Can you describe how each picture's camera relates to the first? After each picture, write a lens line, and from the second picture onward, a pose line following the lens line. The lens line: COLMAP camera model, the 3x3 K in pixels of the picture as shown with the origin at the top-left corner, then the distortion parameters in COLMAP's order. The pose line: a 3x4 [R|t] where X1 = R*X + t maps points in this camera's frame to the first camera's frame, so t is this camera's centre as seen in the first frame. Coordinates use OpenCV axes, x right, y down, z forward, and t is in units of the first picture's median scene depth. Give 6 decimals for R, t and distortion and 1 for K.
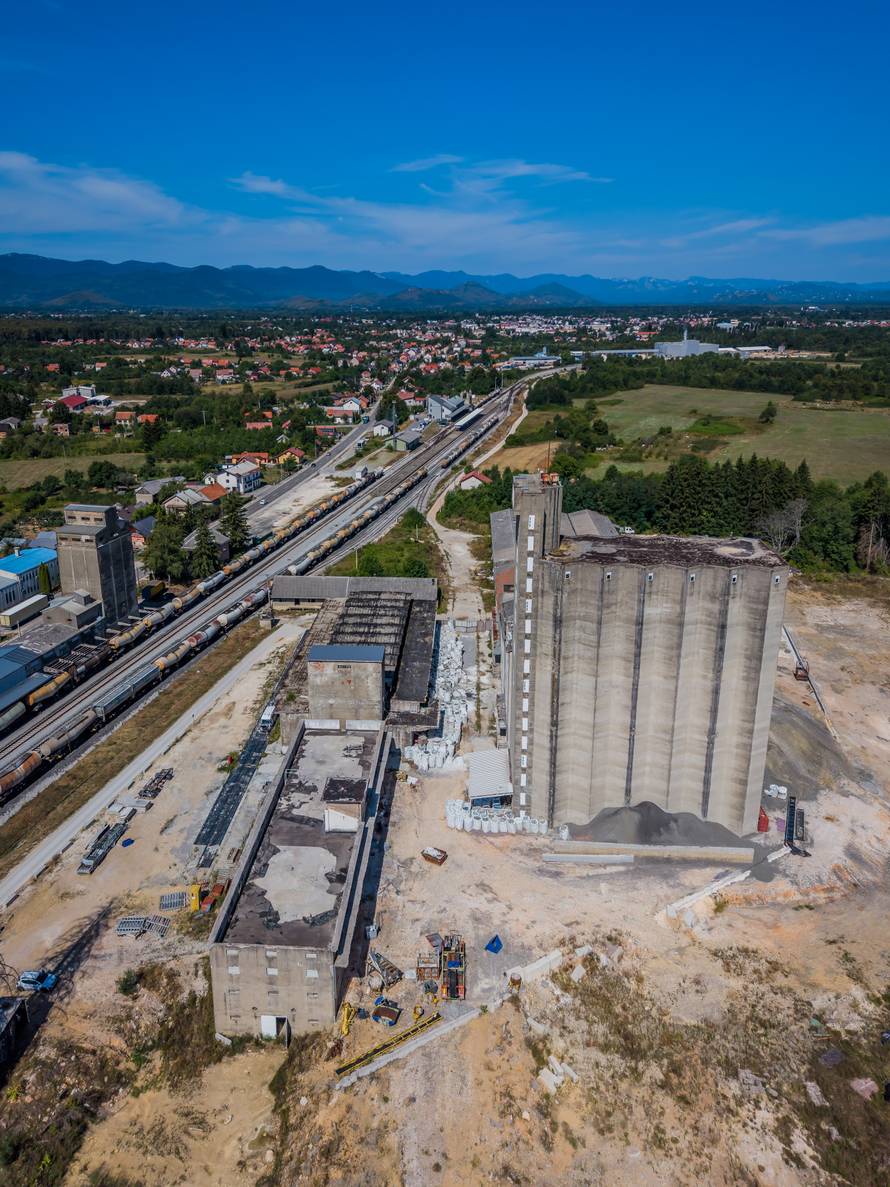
lens RADIAL K [[839.6, 0, 419.0], [0, 839.6, 551.7], [0, 0, 1]] dist [0.061463, -0.025855]
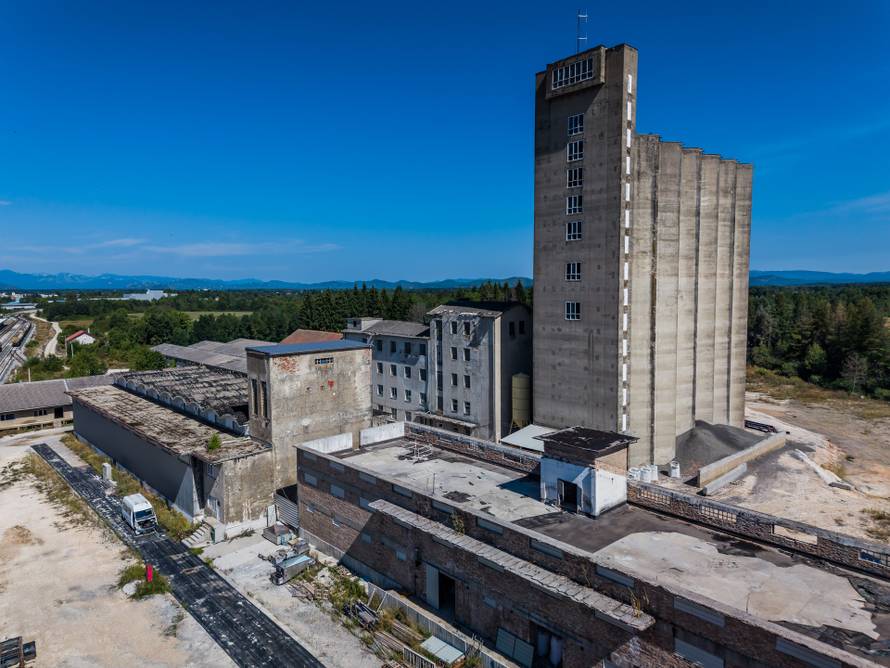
lens RADIAL K [[596.9, 0, 445.0], [0, 596.9, 334.0], [0, 0, 1]] dist [0.039449, -0.000038]
pose [[0.692912, -0.060935, 0.718442, -0.406164], [0.210961, 0.969952, -0.121197, 0.221841], [-0.689469, 0.235542, 0.684946, 0.706992]]
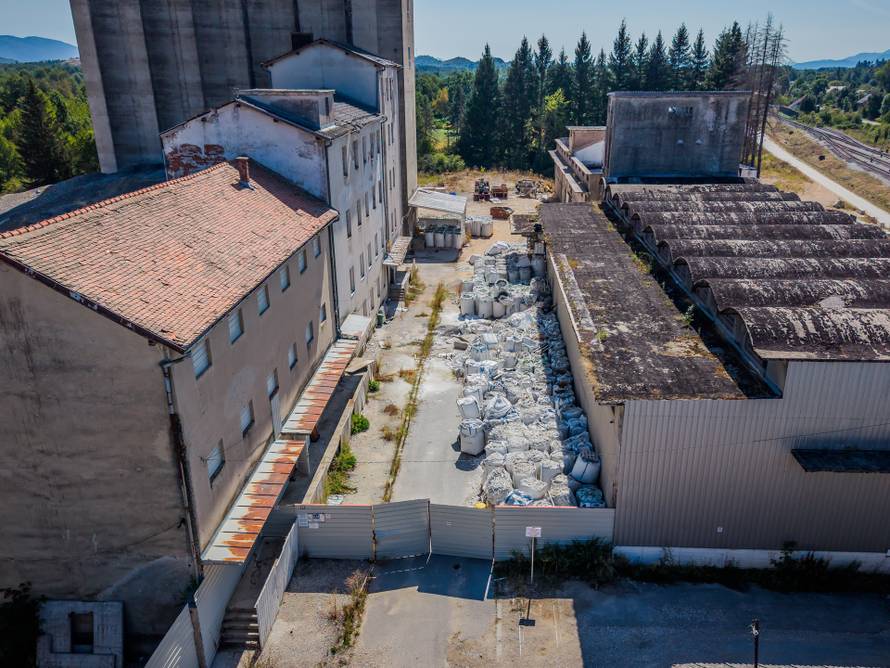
lens RADIAL K [[785.5, 0, 463.0], [0, 785.5, 404.8], [0, 0, 1]] dist [0.095347, -0.019876]
pose [[-0.999609, 0.012196, -0.025152, 0.087609], [-0.006583, 0.771765, 0.635873, -0.069321], [0.027167, 0.635790, -0.771383, 1.807666]]
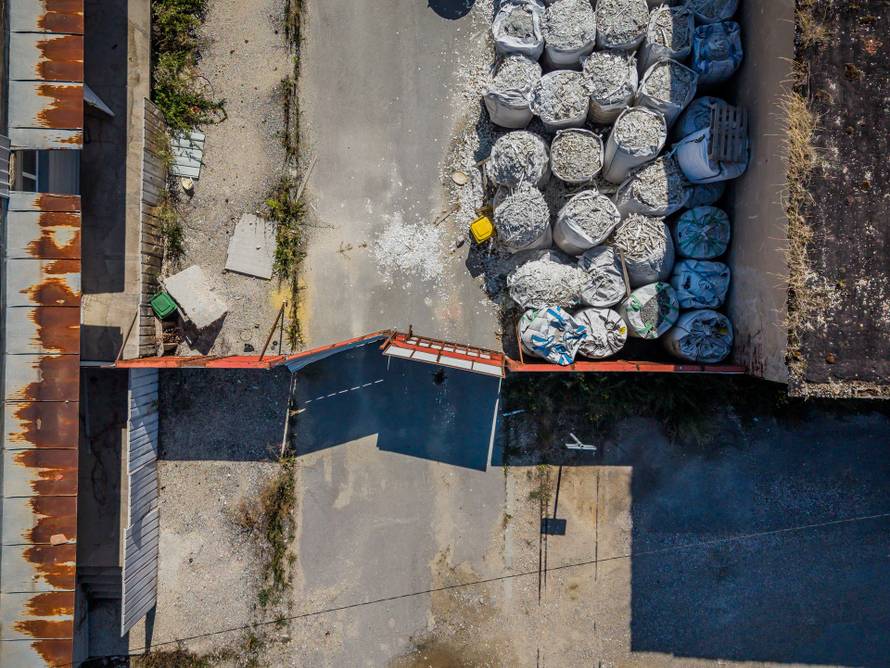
lens RADIAL K [[829.3, 0, 458.0], [0, 829.3, 325.3], [0, 0, 1]] dist [0.155240, -0.287812]
pose [[-0.998900, 0.046896, -0.000116, 0.079263], [-0.013876, -0.293206, 0.955949, -0.007643], [0.044796, 0.954898, 0.293534, 1.567906]]
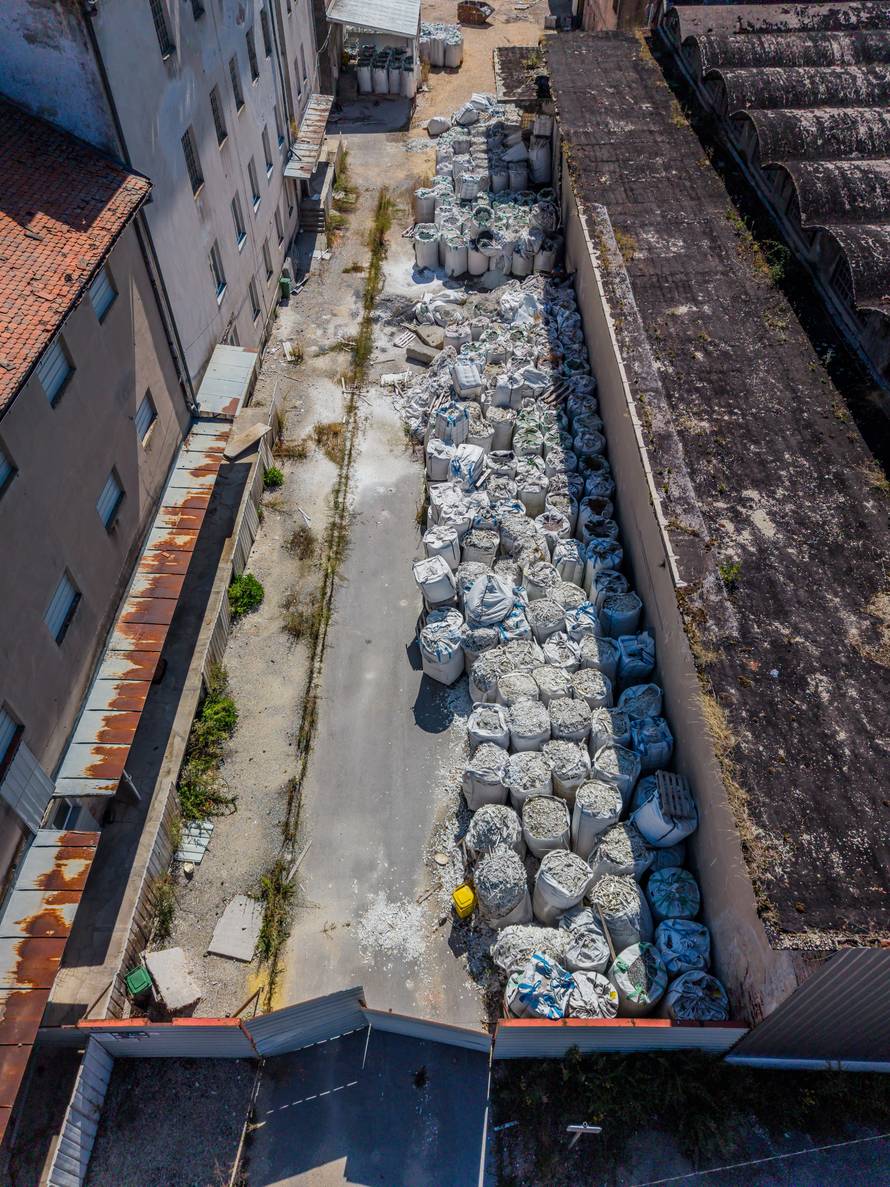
lens RADIAL K [[796.1, 0, 439.1], [0, 796.1, 585.4], [0, 0, 1]] dist [0.039449, -0.000038]
pose [[-0.998669, 0.039116, -0.033626, 0.081600], [-0.013234, 0.435770, 0.899961, -0.020660], [0.049856, 0.899208, -0.434672, 1.611620]]
